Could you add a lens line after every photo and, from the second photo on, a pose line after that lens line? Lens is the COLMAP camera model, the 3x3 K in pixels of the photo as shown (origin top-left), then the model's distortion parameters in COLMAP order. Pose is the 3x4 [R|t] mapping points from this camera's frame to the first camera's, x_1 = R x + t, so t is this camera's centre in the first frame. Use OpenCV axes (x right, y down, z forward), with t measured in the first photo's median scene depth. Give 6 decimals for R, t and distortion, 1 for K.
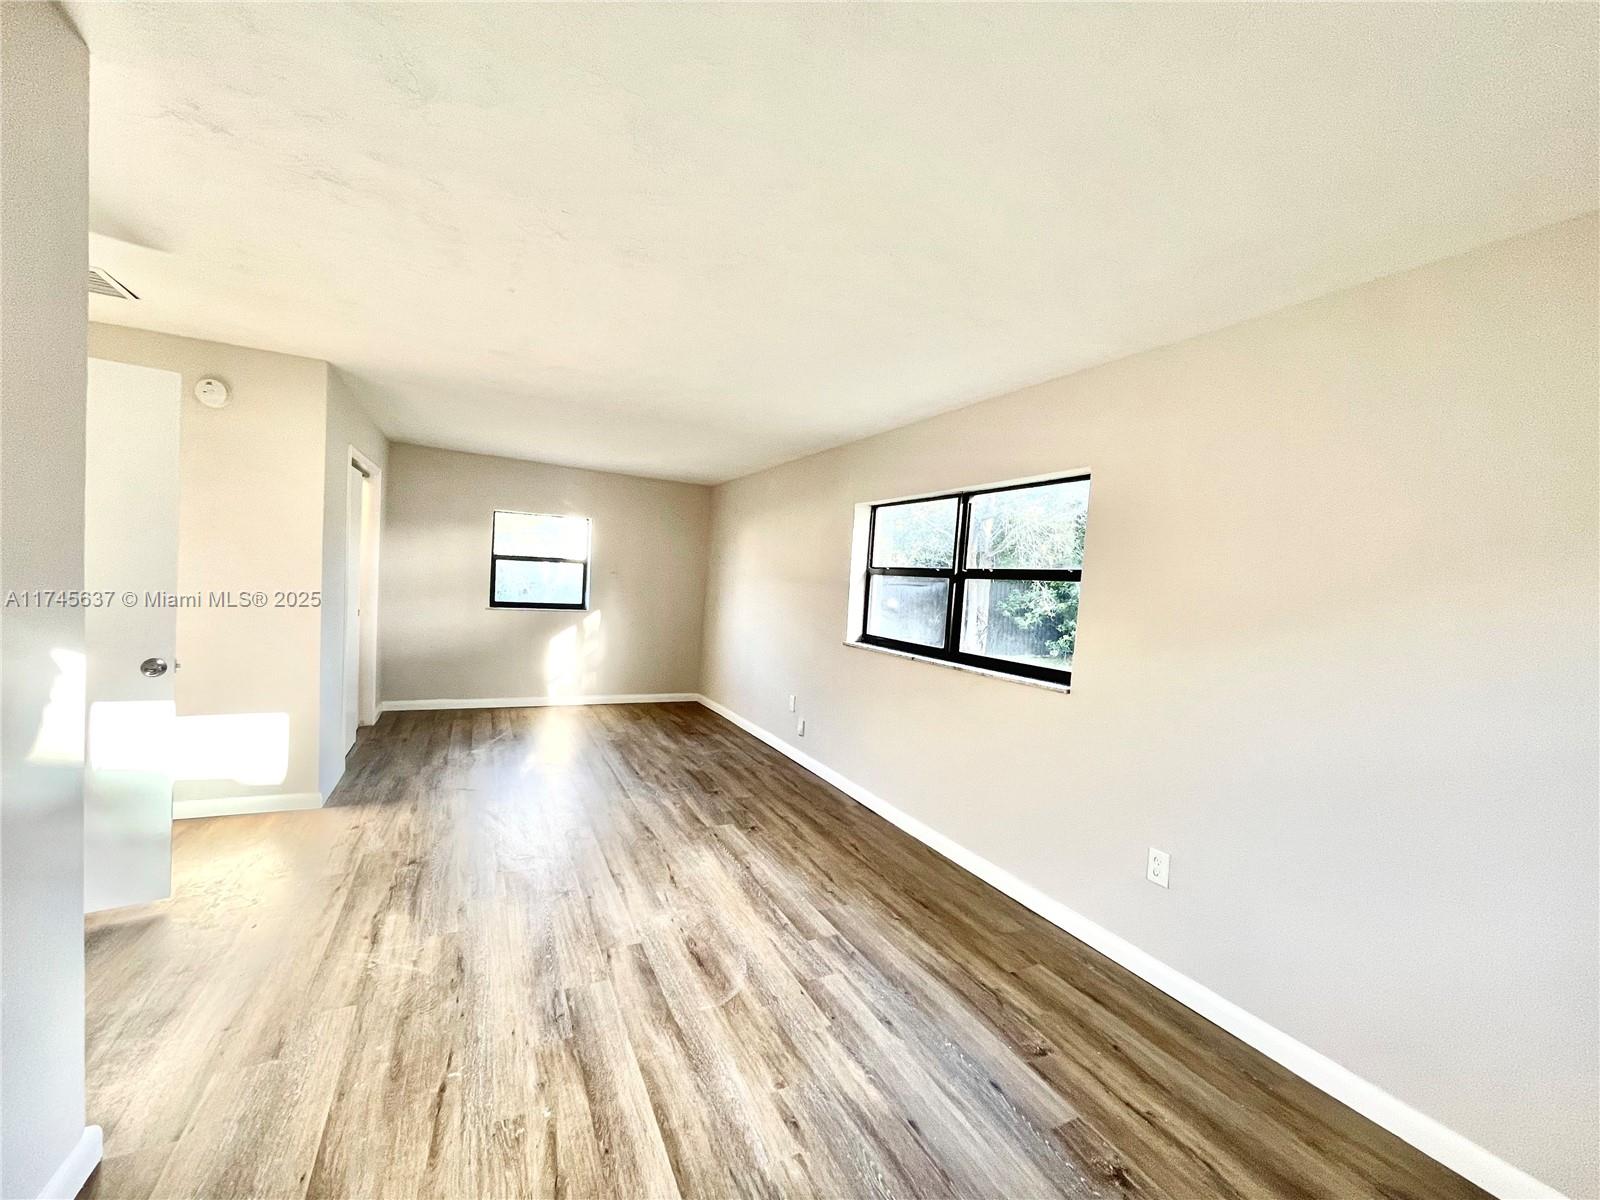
lens RADIAL K [[650.6, 0, 790.4], [0, 650.6, 606.3], [0, 0, 1]] dist [-0.001784, 0.000586]
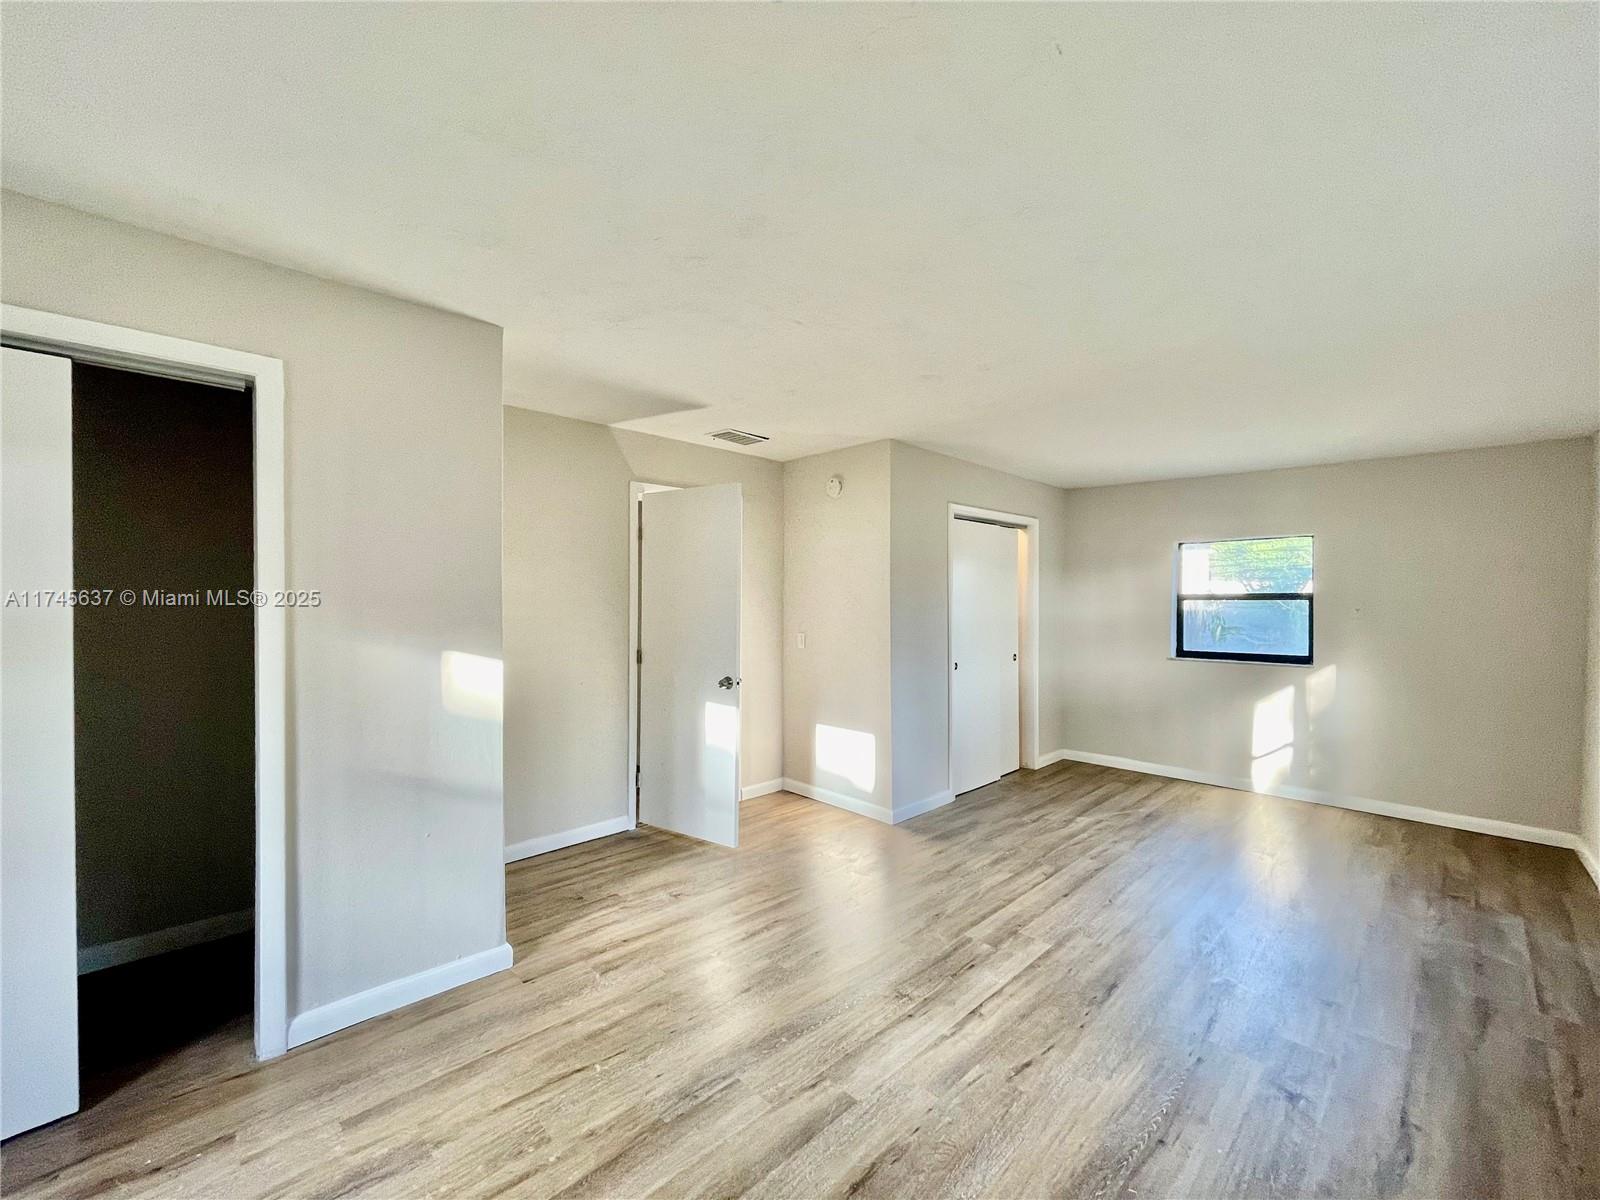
lens RADIAL K [[650.6, 0, 793.8], [0, 650.6, 598.9], [0, 0, 1]] dist [-0.001784, 0.000586]
pose [[0.308862, -0.064720, -0.948902, 0.295411], [-0.028566, 0.996601, -0.077272, 0.008076], [0.950678, 0.050972, 0.305963, 0.420843]]
